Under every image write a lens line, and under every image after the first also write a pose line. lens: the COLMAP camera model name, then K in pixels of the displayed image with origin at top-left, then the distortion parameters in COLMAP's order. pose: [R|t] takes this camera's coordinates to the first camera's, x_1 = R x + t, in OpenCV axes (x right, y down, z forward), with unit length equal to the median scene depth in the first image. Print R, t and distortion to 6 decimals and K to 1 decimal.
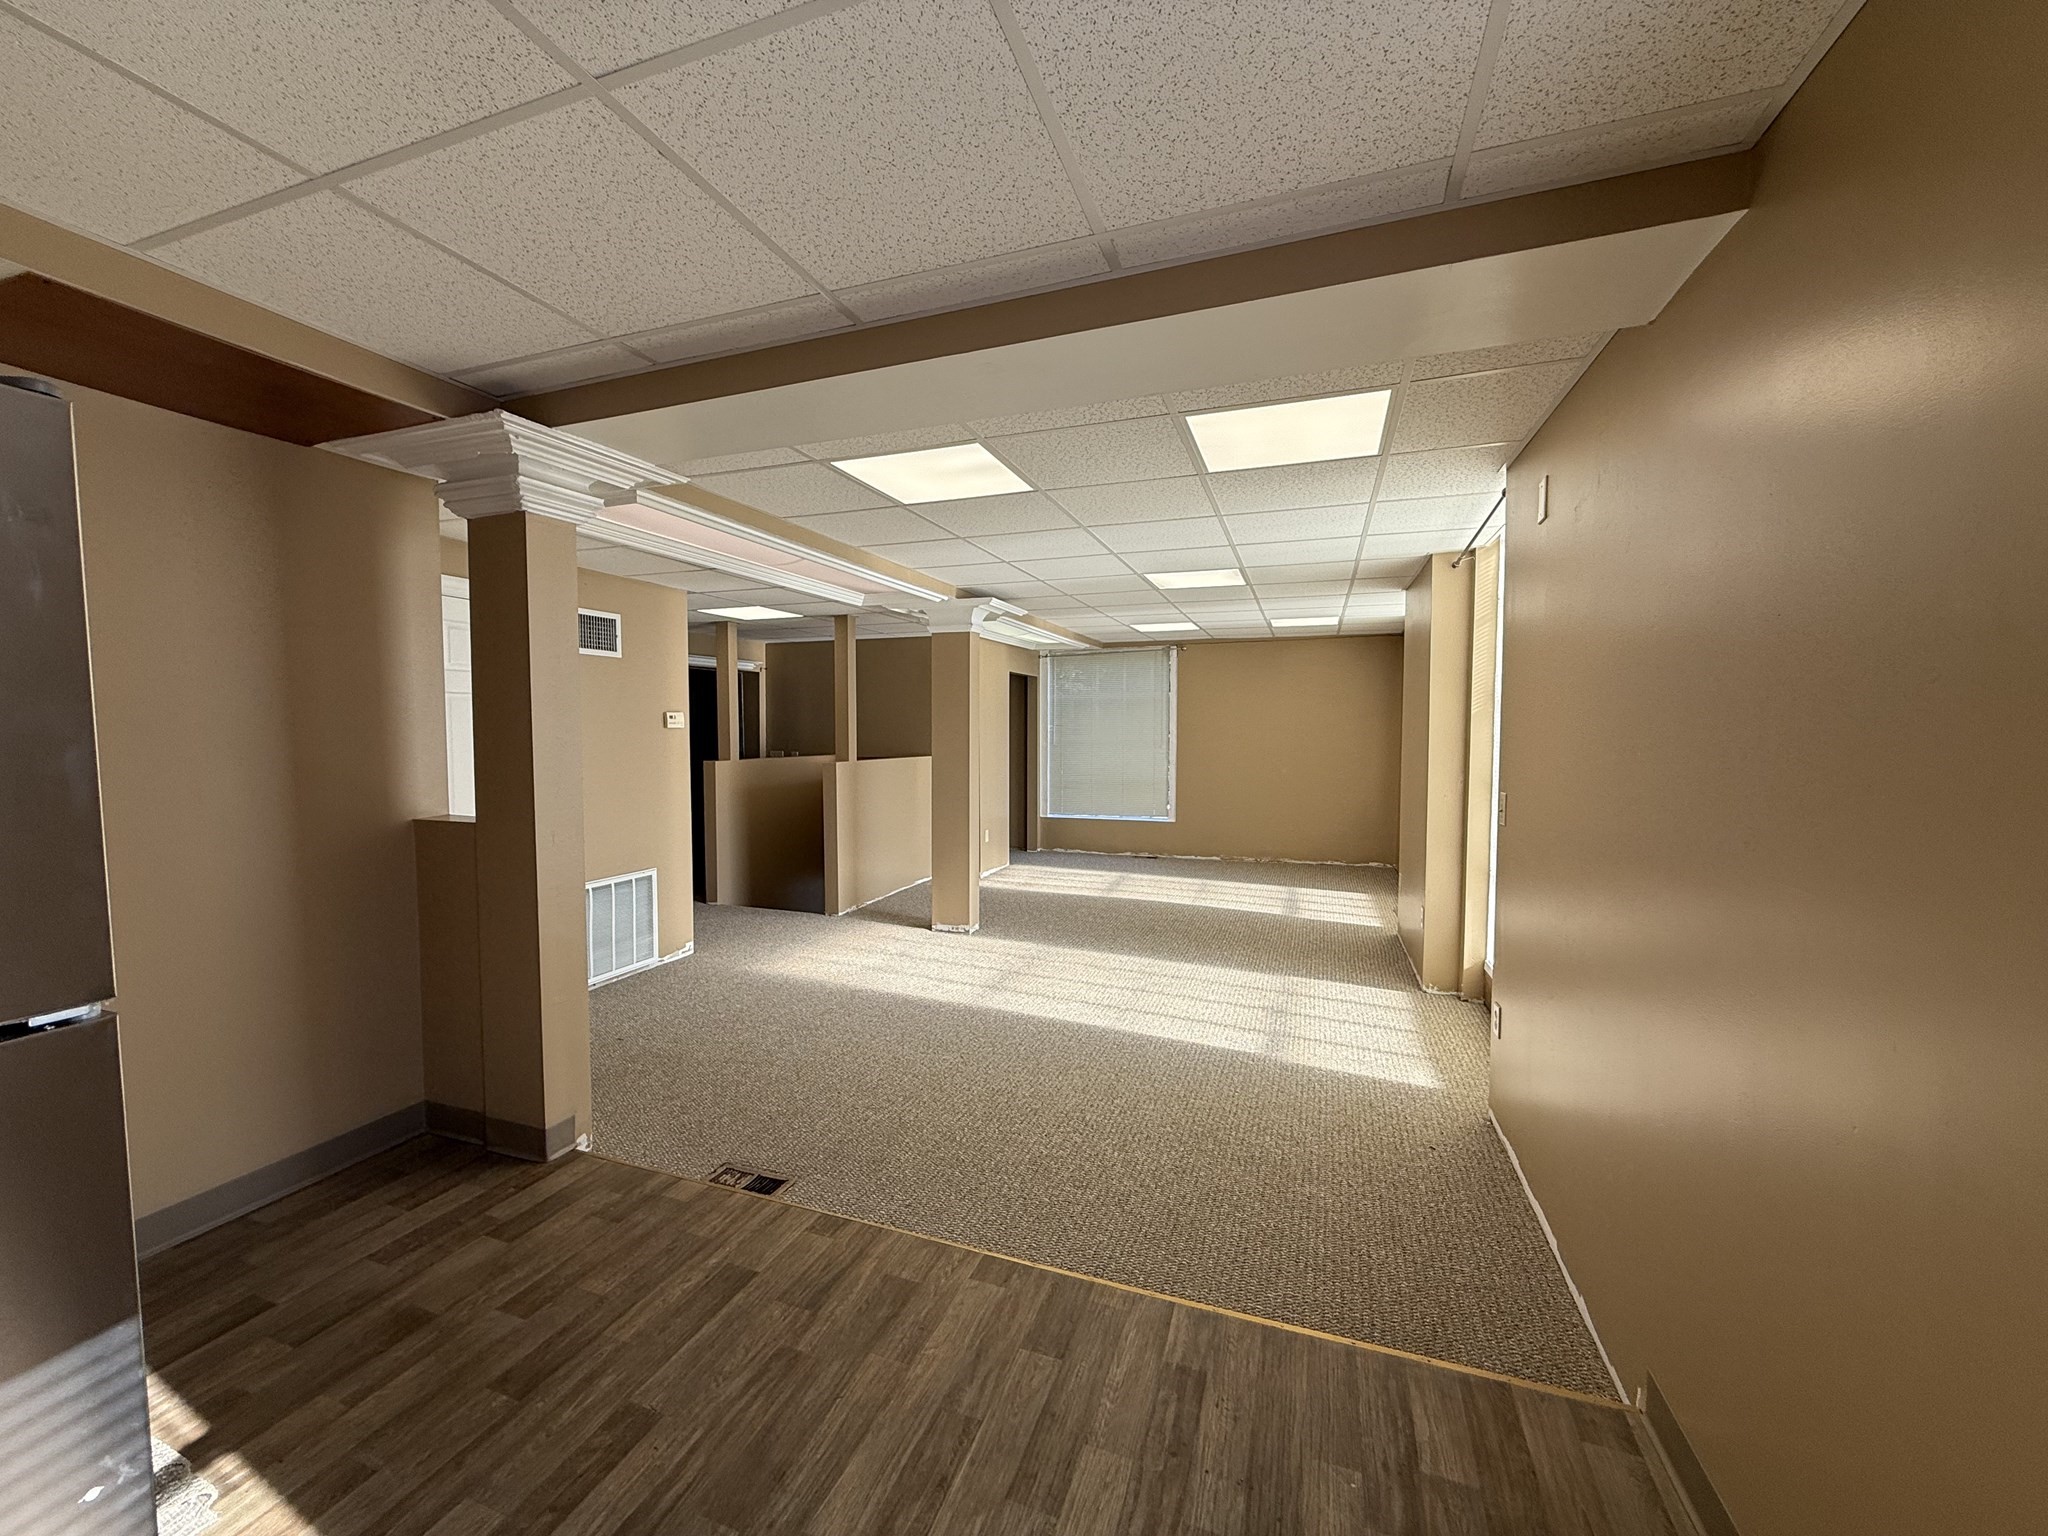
lens RADIAL K [[814.0, 0, 1020.5], [0, 814.0, 766.7], [0, 0, 1]] dist [0.000703, 0.000230]
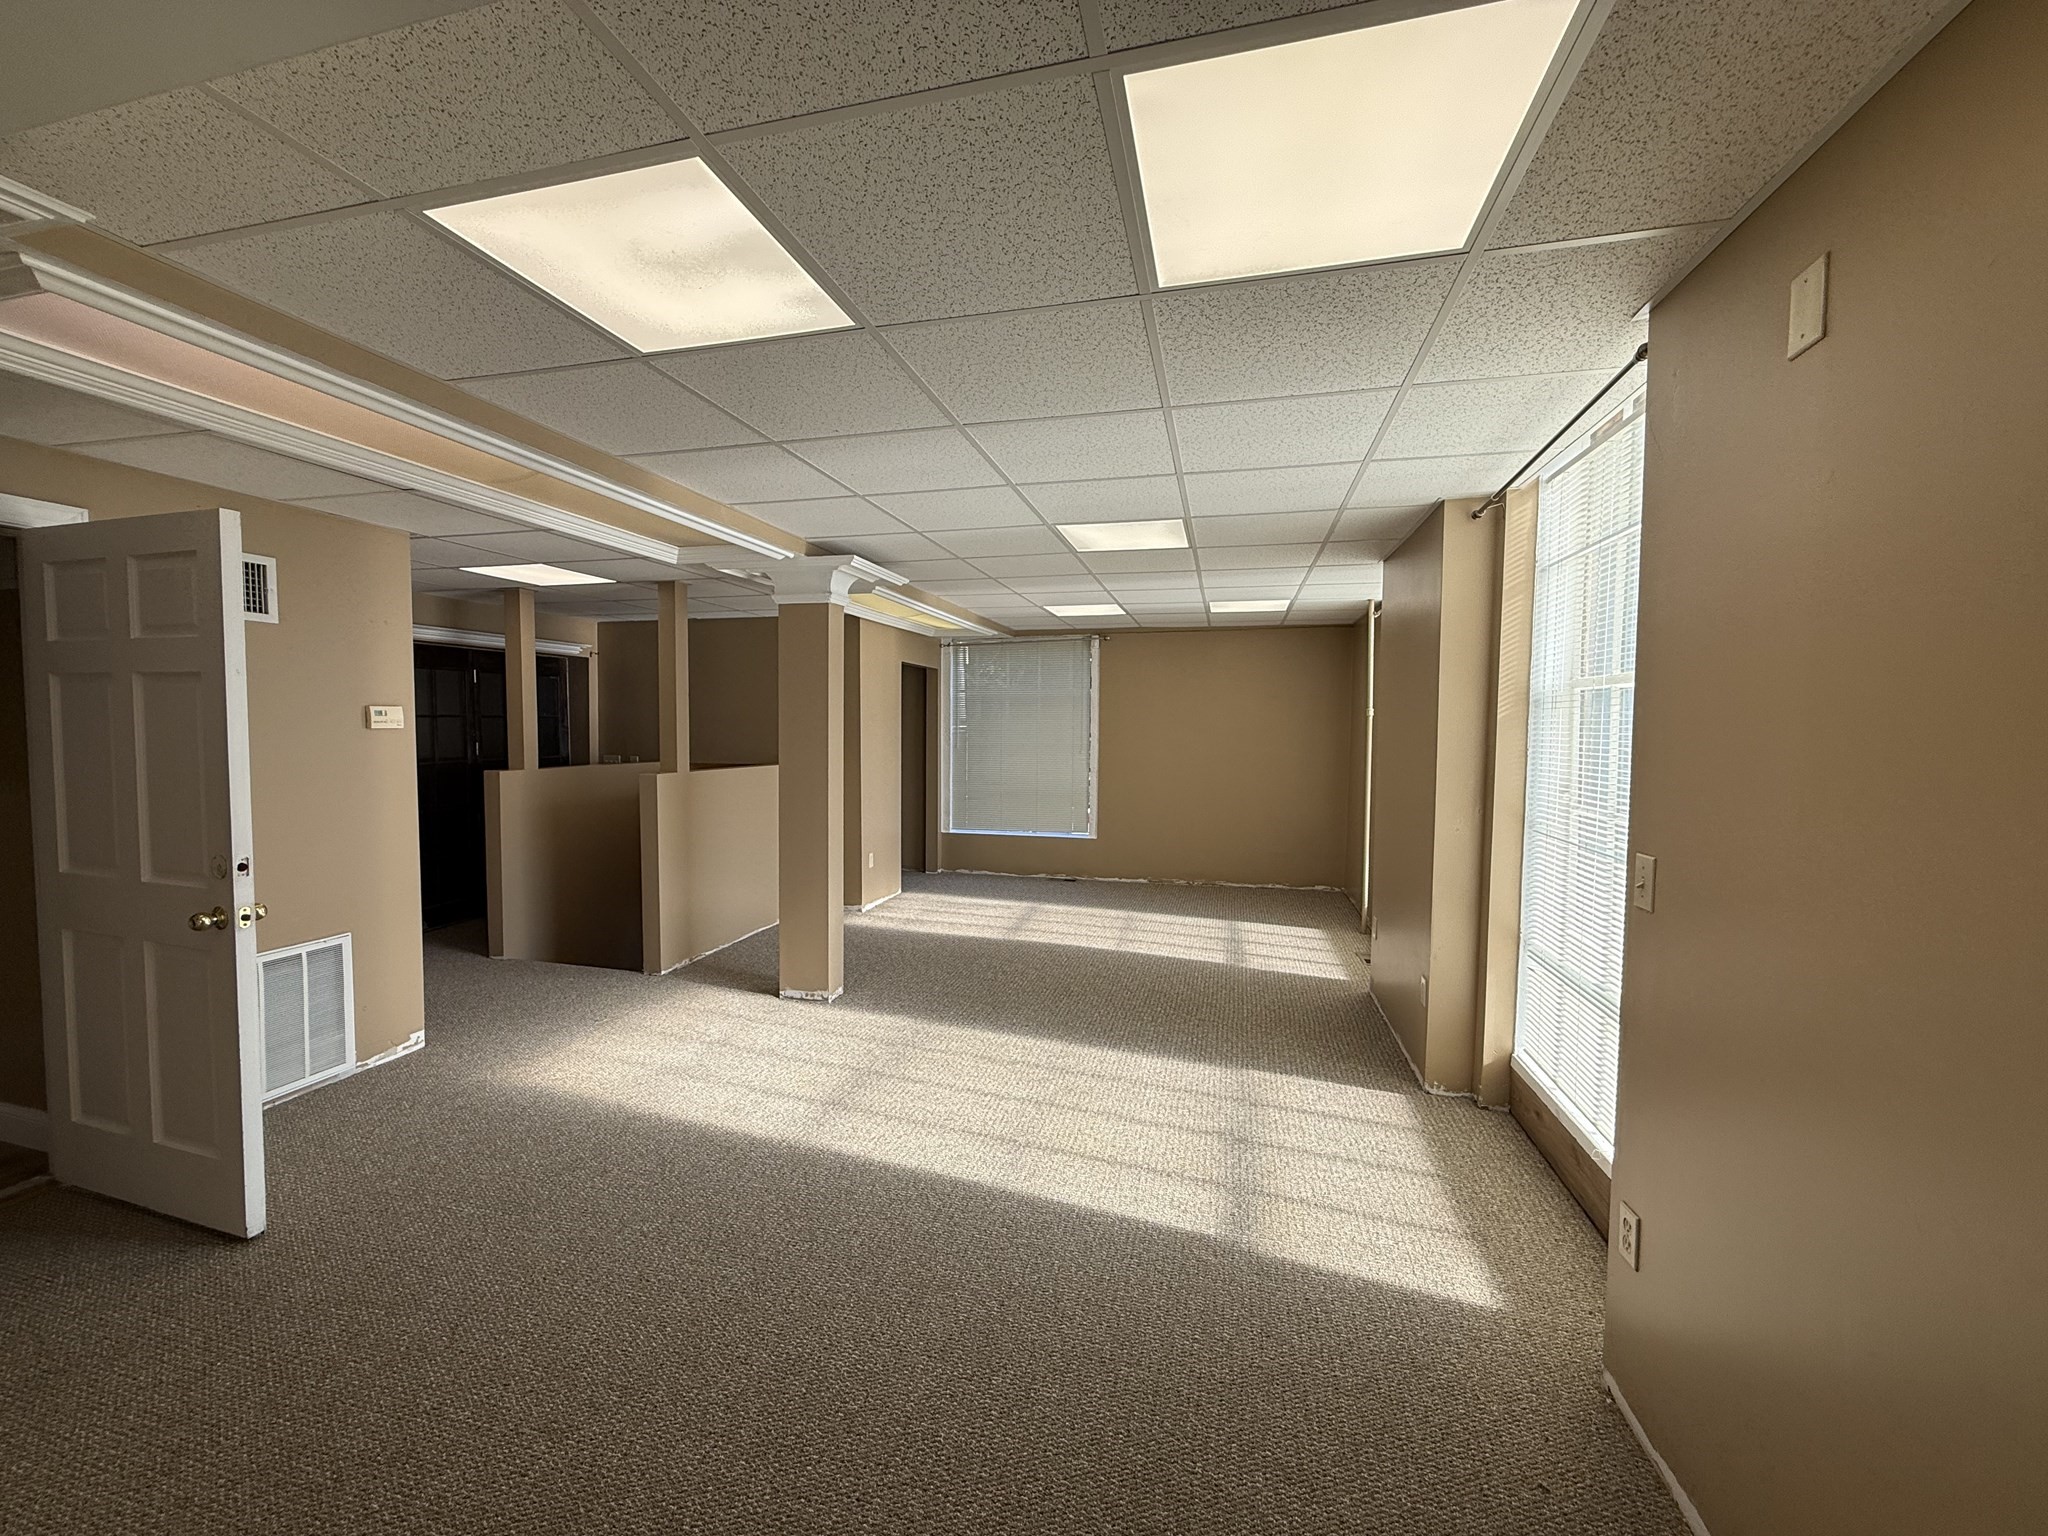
lens RADIAL K [[814.0, 0, 1020.5], [0, 814.0, 766.7], [0, 0, 1]] dist [0.000703, 0.000230]
pose [[0.995499, 0.002829, 0.094734, 0.042521], [-0.003033, 0.999993, 0.002014, -0.016035], [-0.094728, -0.002292, 0.995501, 0.226546]]
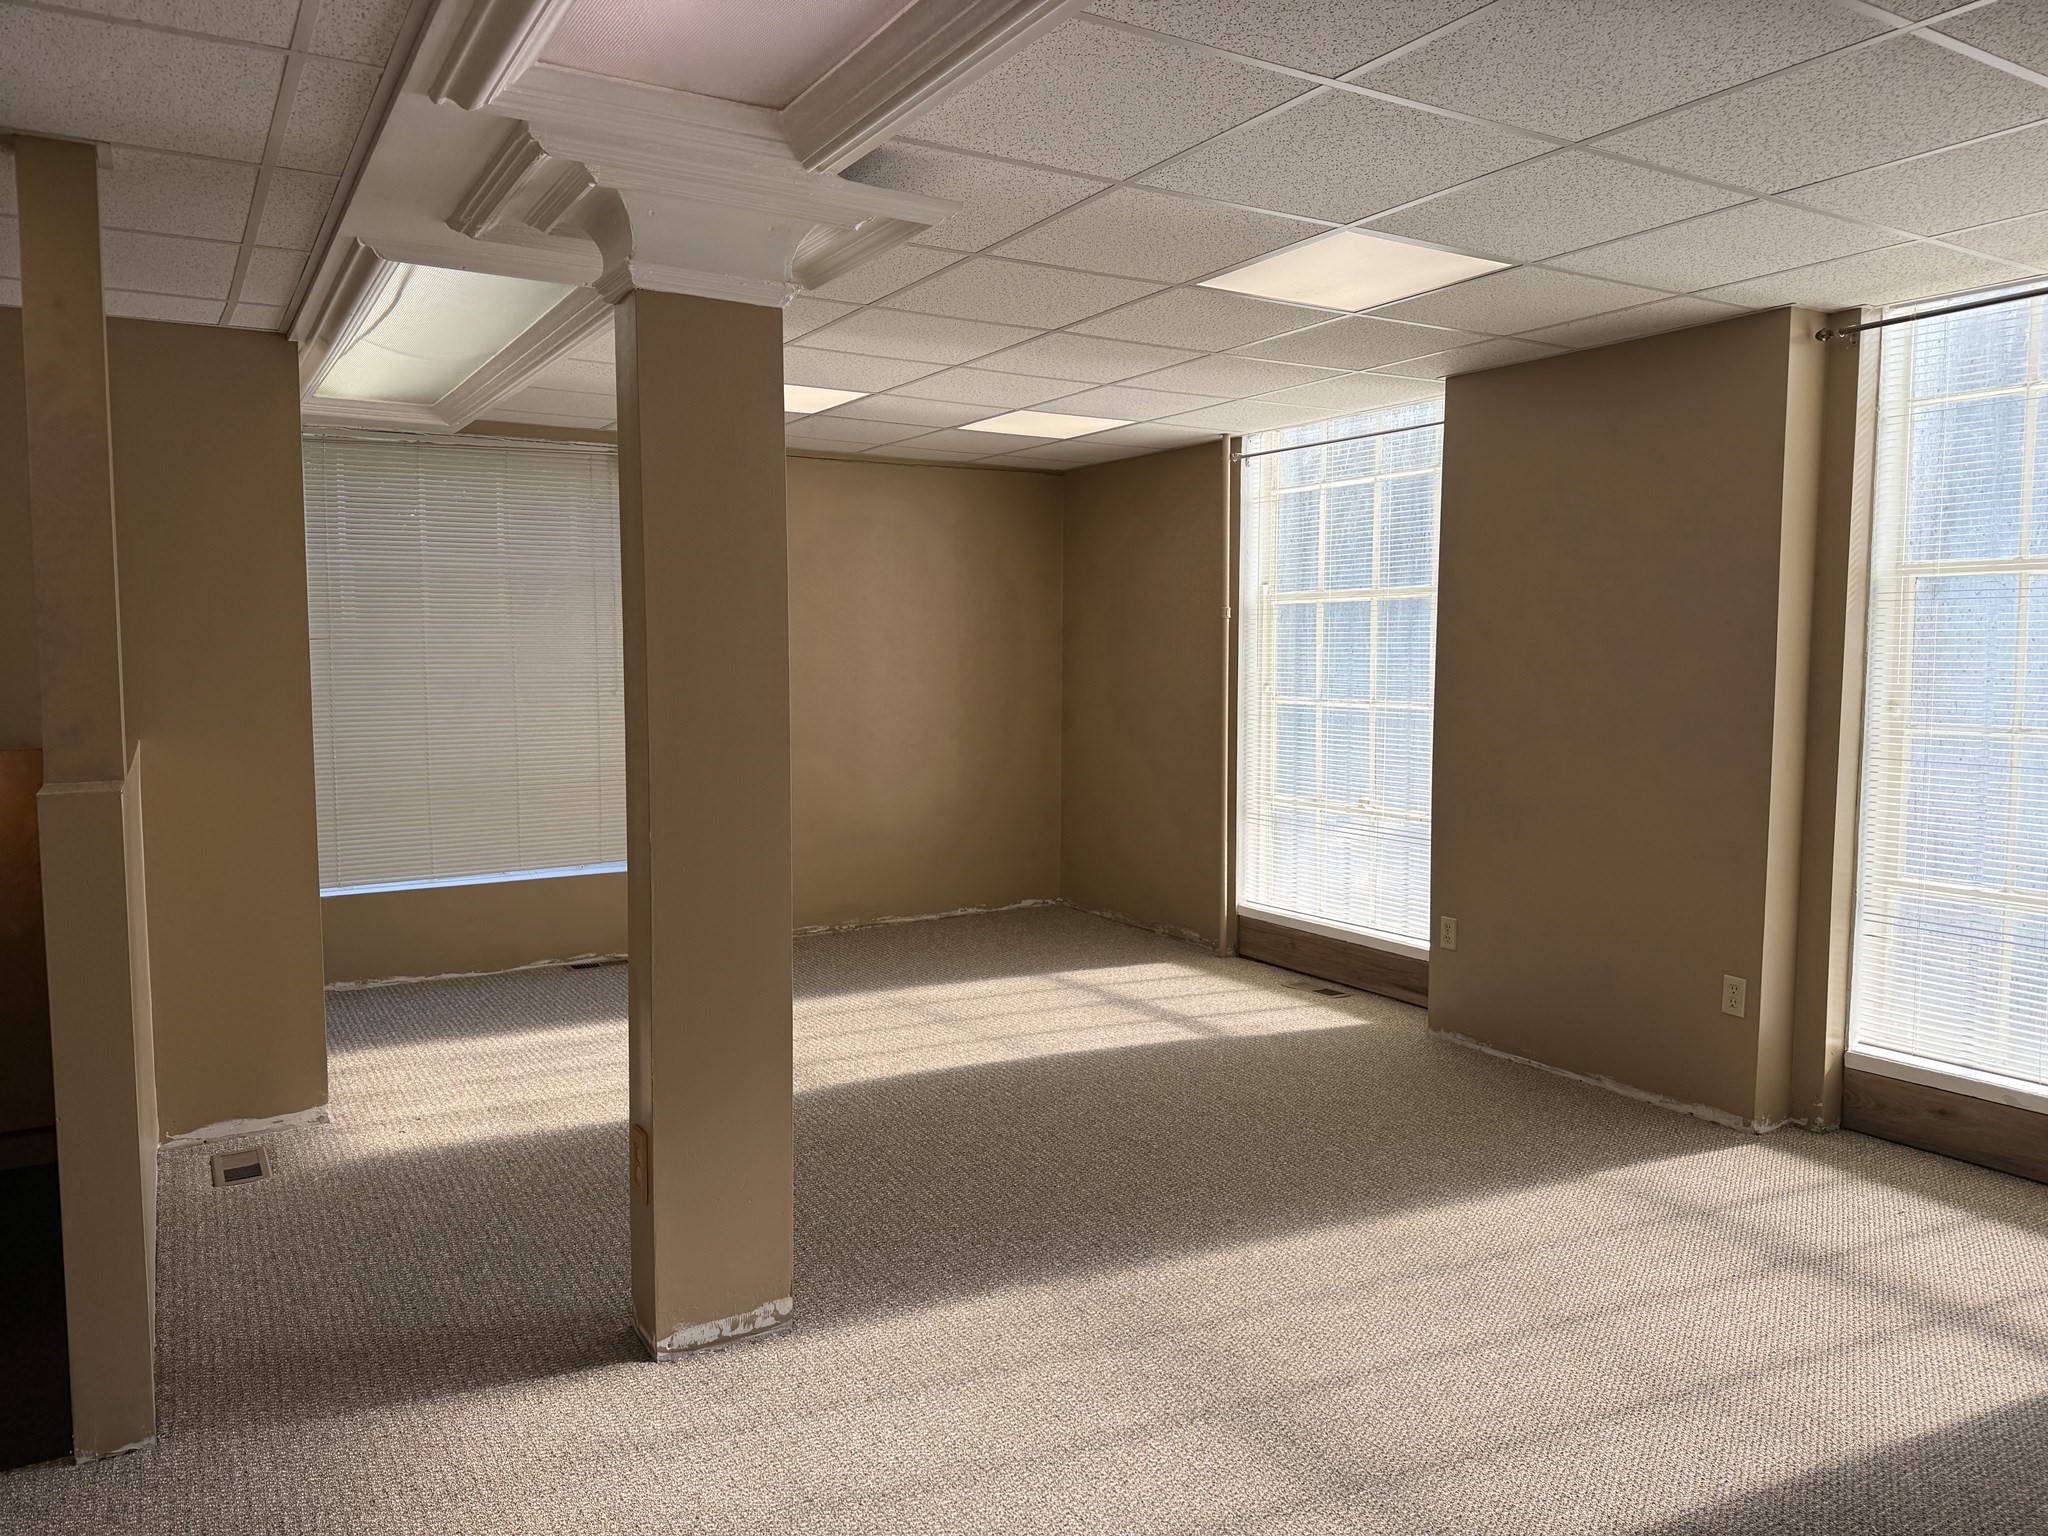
lens RADIAL K [[1436.9, 0, 1015.4], [0, 1436.9, 772.0], [0, 0, 1]] dist [0.062164, -0.079312]
pose [[0.633078, -0.070170, 0.770901, -0.407960], [0.040498, 0.997521, 0.057540, -0.027420], [-0.773027, -0.005207, 0.634351, 0.588195]]
